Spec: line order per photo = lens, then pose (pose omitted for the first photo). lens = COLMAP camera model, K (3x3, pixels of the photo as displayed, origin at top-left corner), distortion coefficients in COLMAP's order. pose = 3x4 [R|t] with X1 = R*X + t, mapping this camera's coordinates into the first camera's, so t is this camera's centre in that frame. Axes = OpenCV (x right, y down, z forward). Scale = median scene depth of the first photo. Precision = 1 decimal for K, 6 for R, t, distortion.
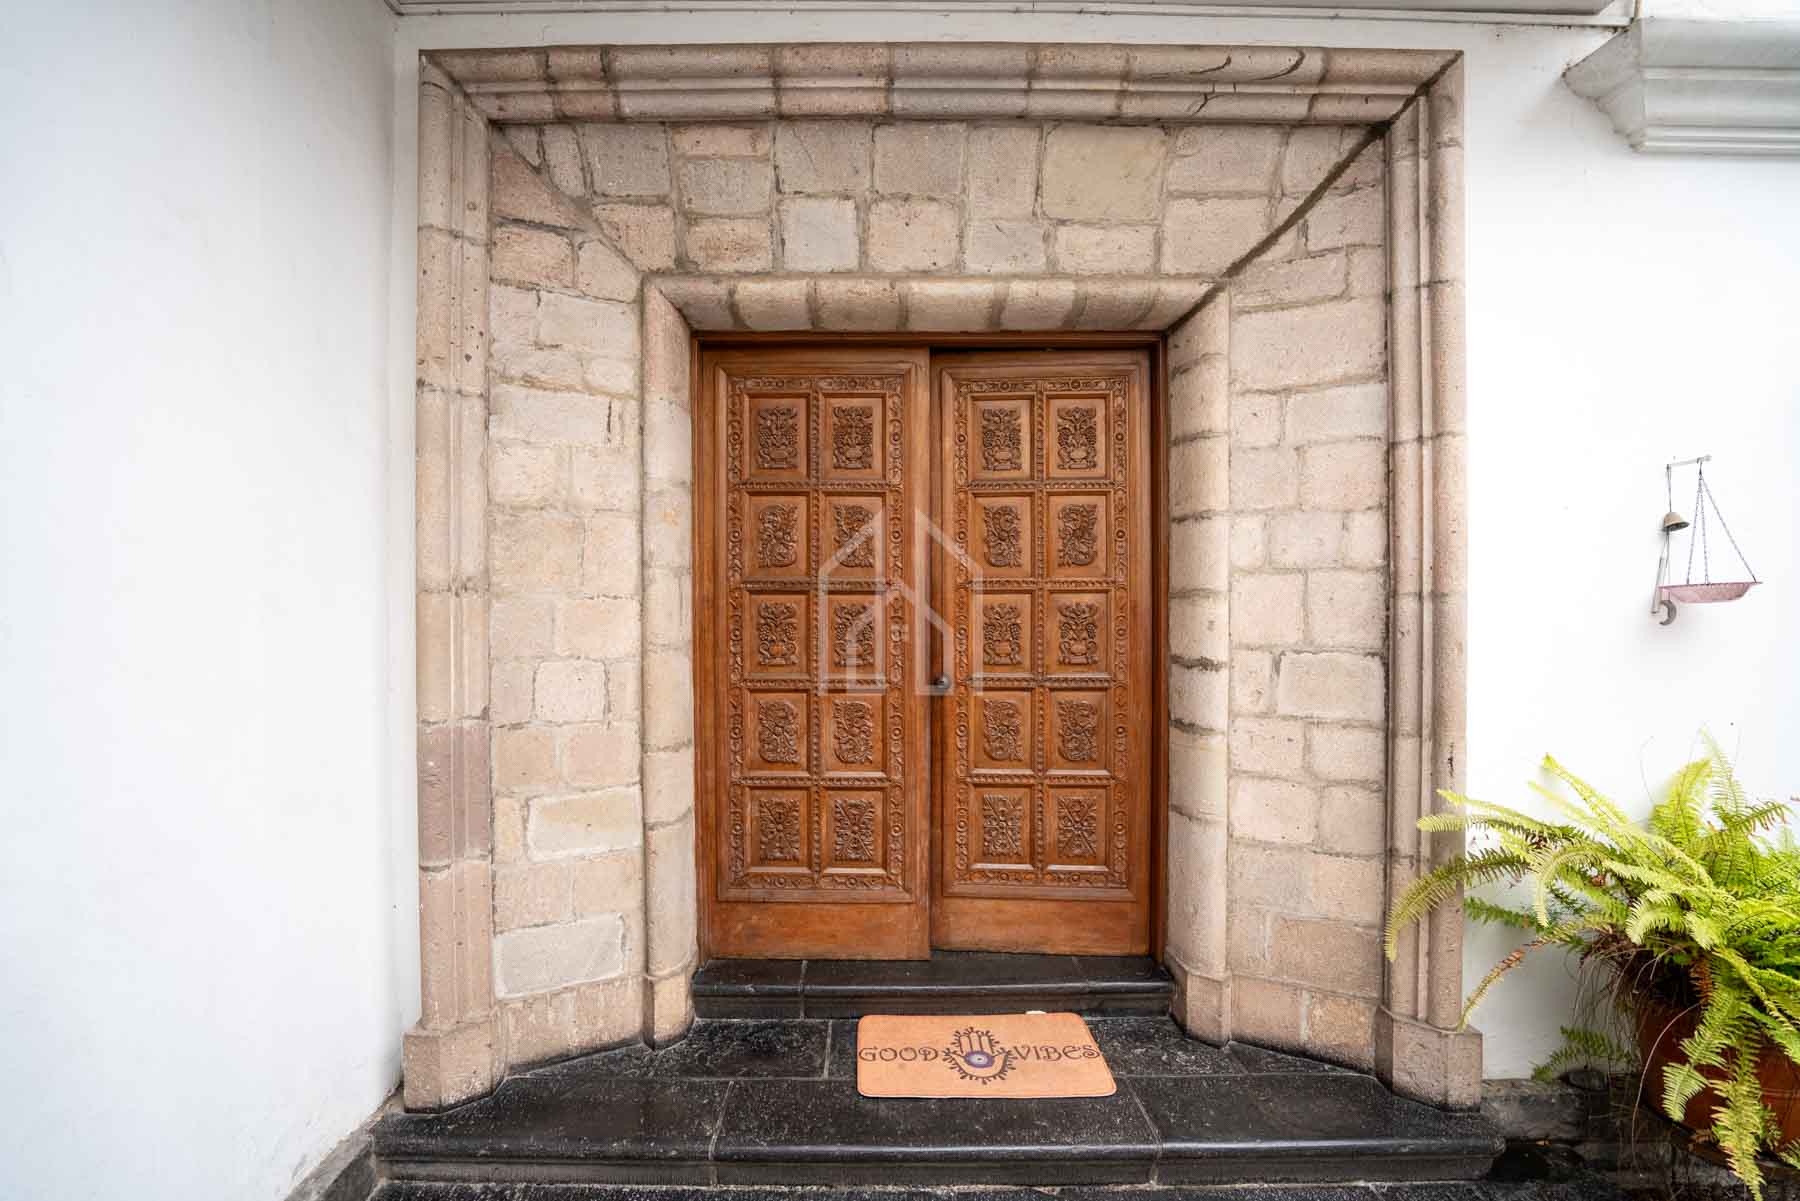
lens RADIAL K [[805.8, 0, 875.4], [0, 805.8, 599.9], [0, 0, 1]] dist [-0.012701, 0.000618]
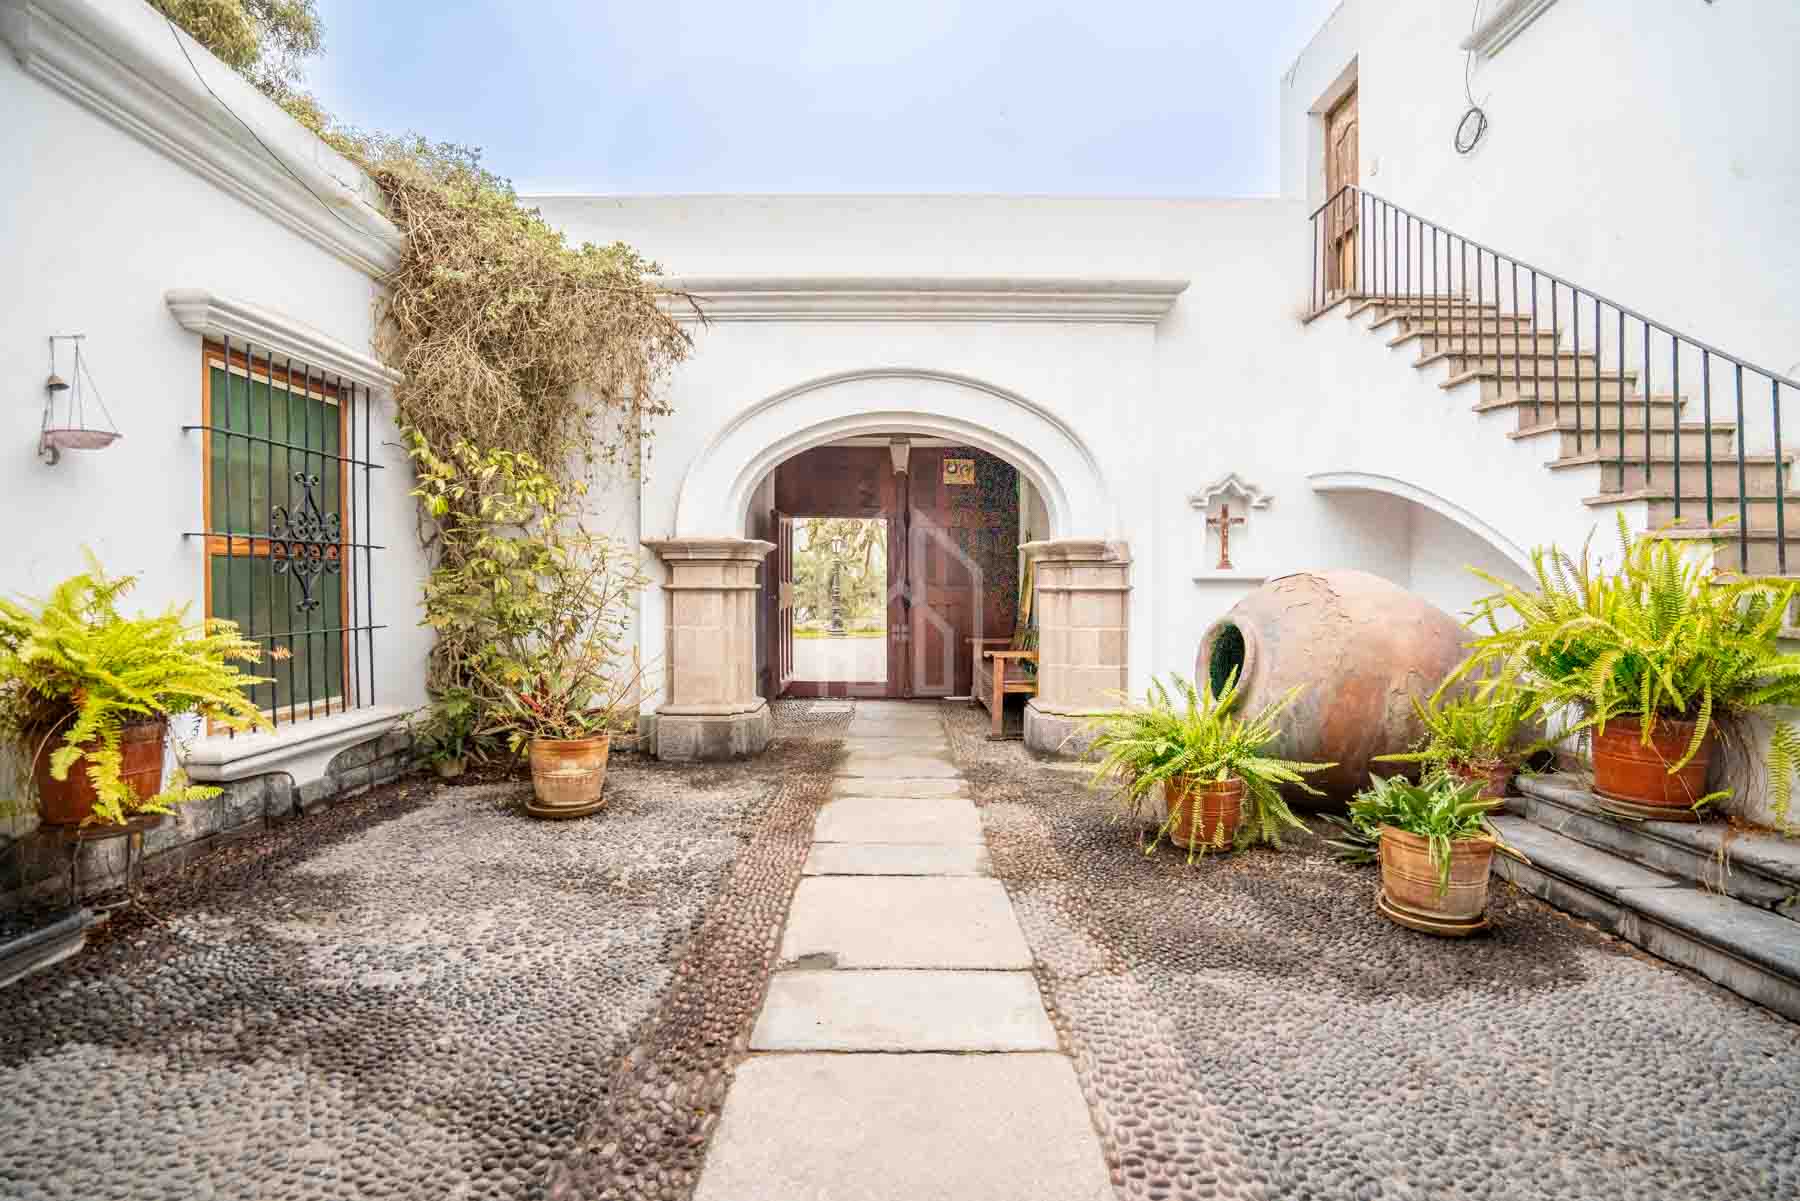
lens RADIAL K [[824.0, 0, 900.0], [0, 824.0, 600.5], [0, 0, 1]] dist [-0.059199, 0.022435]
pose [[-0.011462, -0.023182, 0.999666, -0.253466], [0.000044, 0.999731, 0.023184, 0.205188], [-0.999934, 0.000310, -0.011458, -0.298705]]
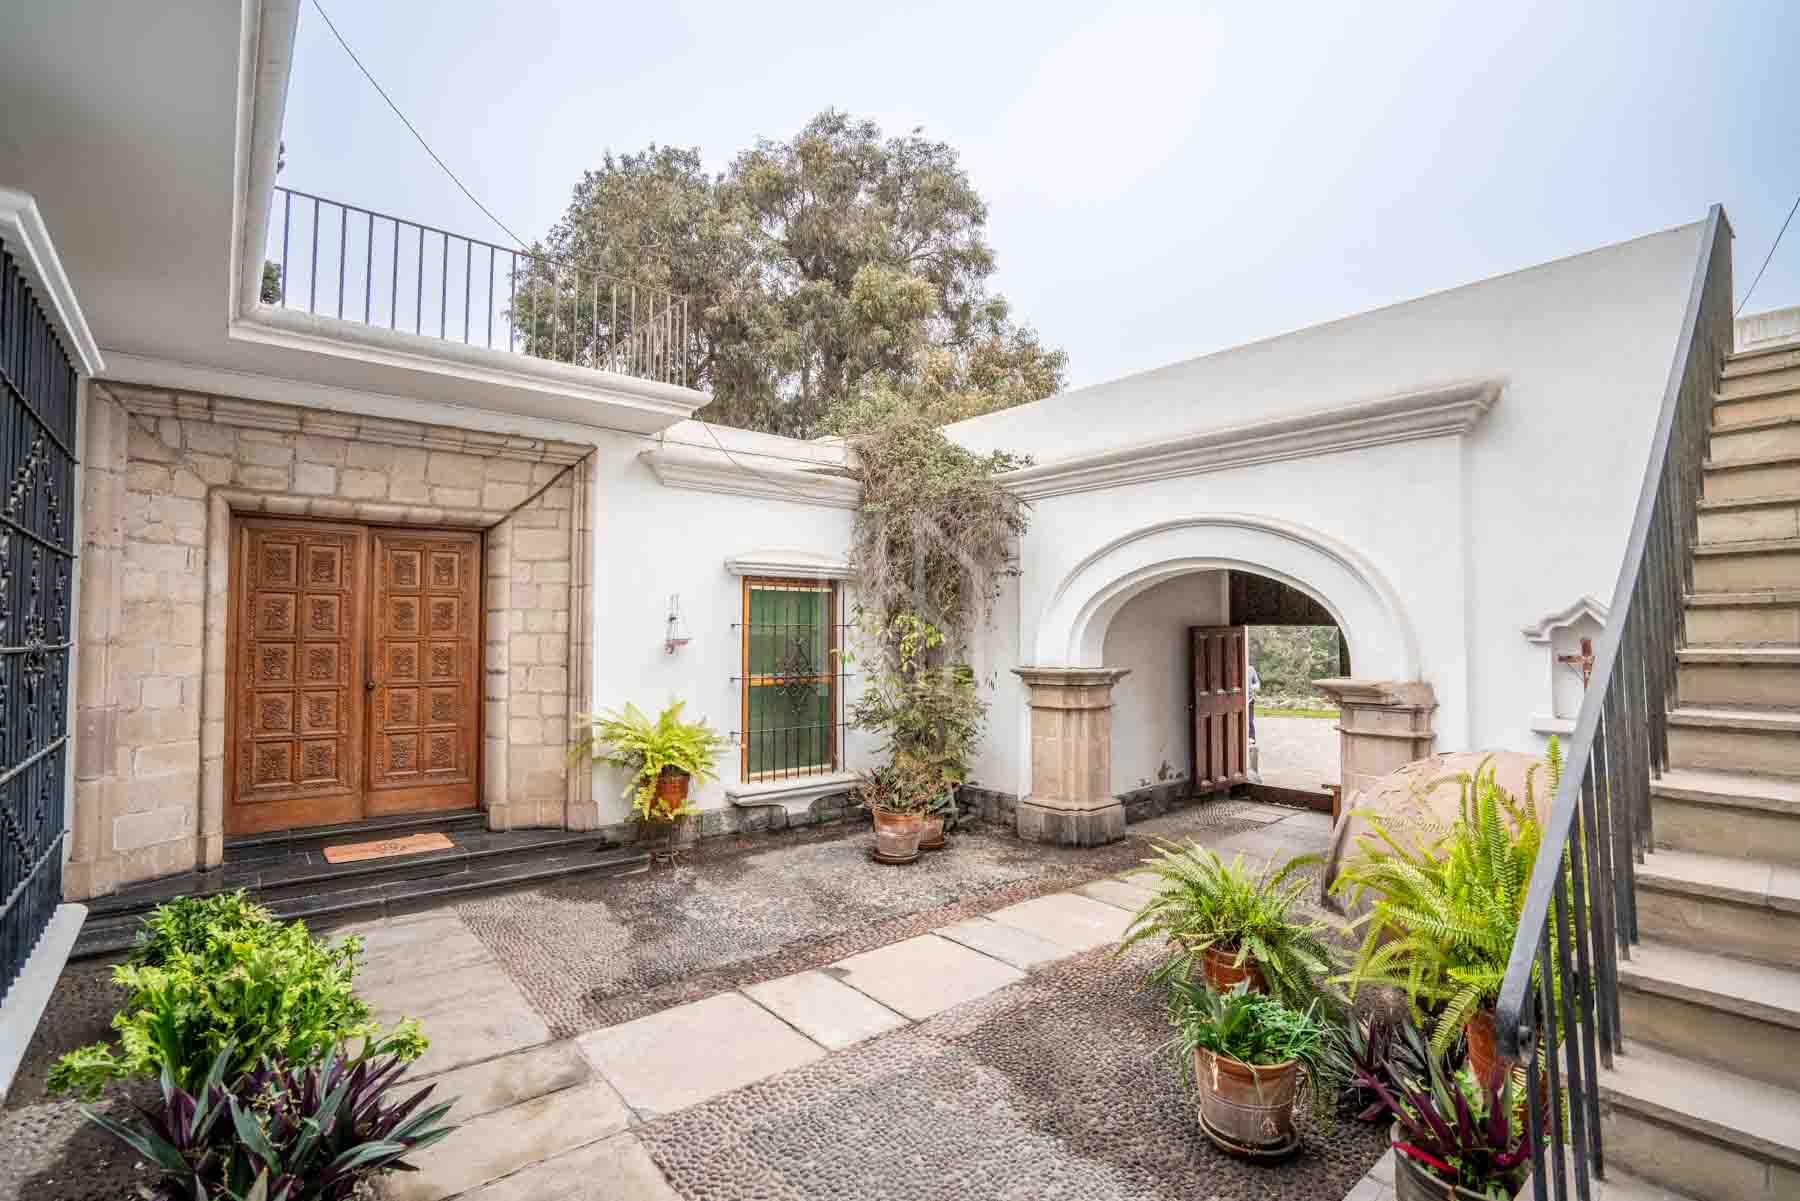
lens RADIAL K [[824.0, 0, 900.0], [0, 824.0, 600.5], [0, 0, 1]] dist [-0.059199, 0.022435]
pose [[0.756789, 0.027507, 0.653080, -0.276631], [0.000505, 0.999089, -0.042666, -0.030247], [-0.653659, 0.032619, 0.756086, -1.645886]]
